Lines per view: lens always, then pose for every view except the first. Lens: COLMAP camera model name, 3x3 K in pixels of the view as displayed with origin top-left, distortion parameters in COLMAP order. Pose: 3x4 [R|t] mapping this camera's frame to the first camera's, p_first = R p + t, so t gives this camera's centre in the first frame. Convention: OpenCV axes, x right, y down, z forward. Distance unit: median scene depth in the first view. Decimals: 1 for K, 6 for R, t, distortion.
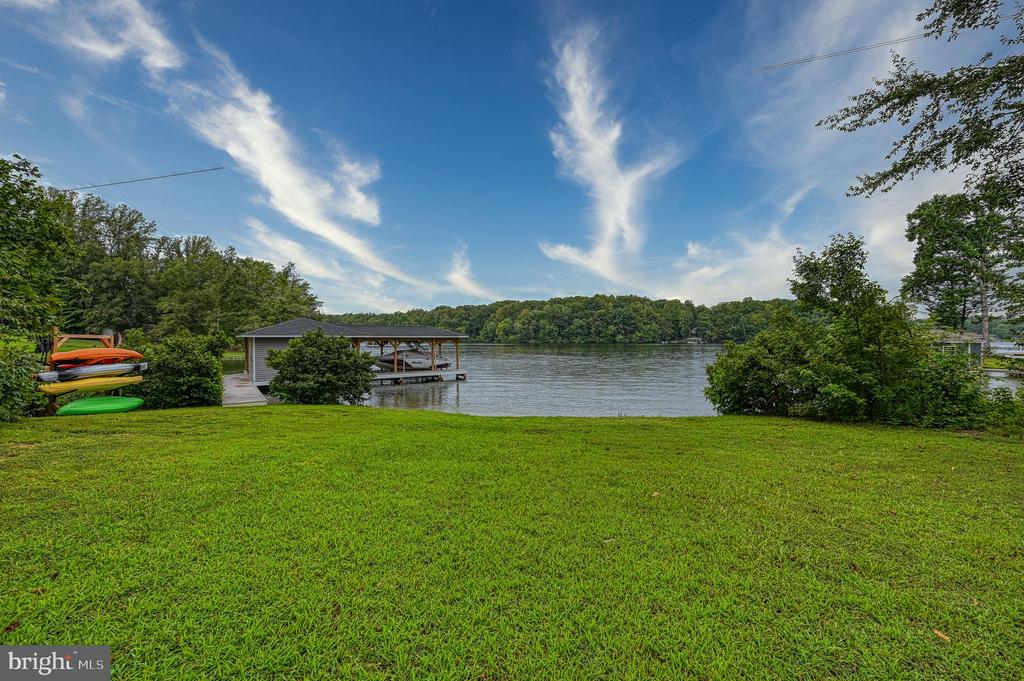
lens RADIAL K [[406.5, 0, 513.5], [0, 406.5, 329.7], [0, 0, 1]] dist [-0.002795, 0.001301]
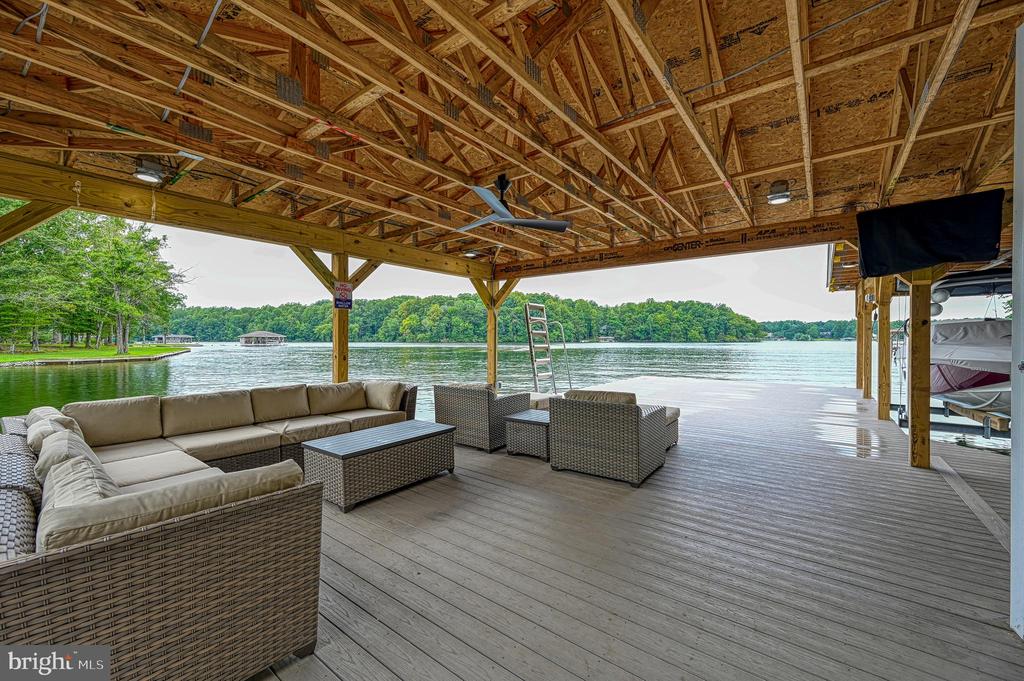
lens RADIAL K [[406.5, 0, 514.7], [0, 406.5, 341.8], [0, 0, 1]] dist [-0.002795, 0.001301]
pose [[0.956618, -0.001451, 0.291343, -0.283769], [-0.006526, 0.999630, 0.026404, 0.030741], [-0.291273, -0.027160, 0.956254, 0.429118]]
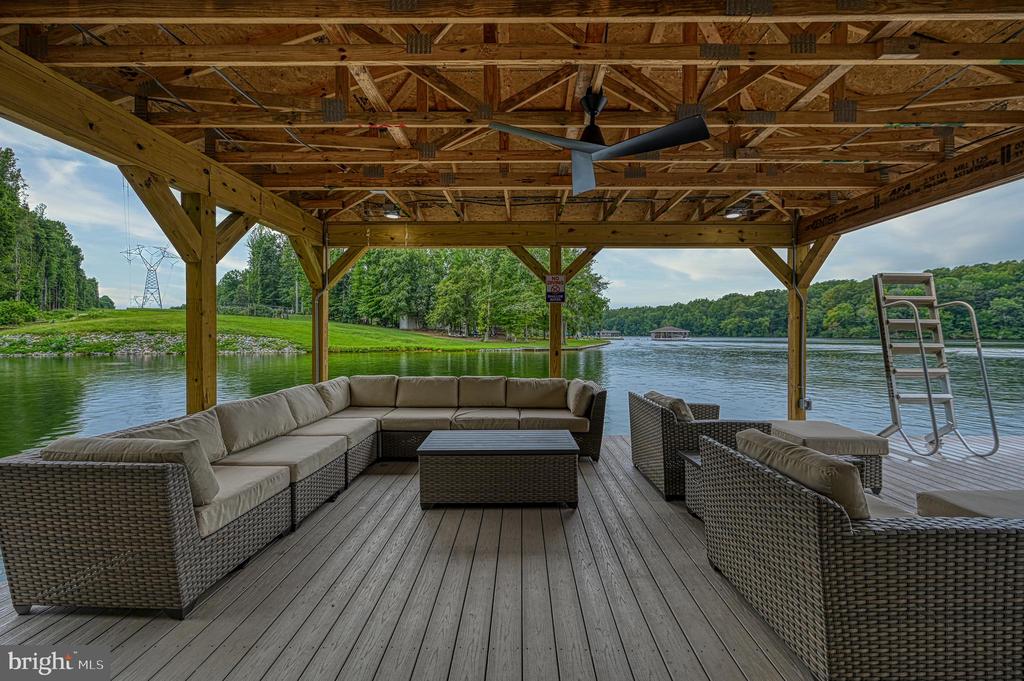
lens RADIAL K [[406.5, 0, 516.3], [0, 406.5, 333.9], [0, 0, 1]] dist [-0.002795, 0.001301]
pose [[0.804984, 0.000909, -0.593296, -0.251341], [0.011375, 0.999791, 0.016966, 0.031193], [0.593187, -0.020407, 0.804806, 0.449576]]
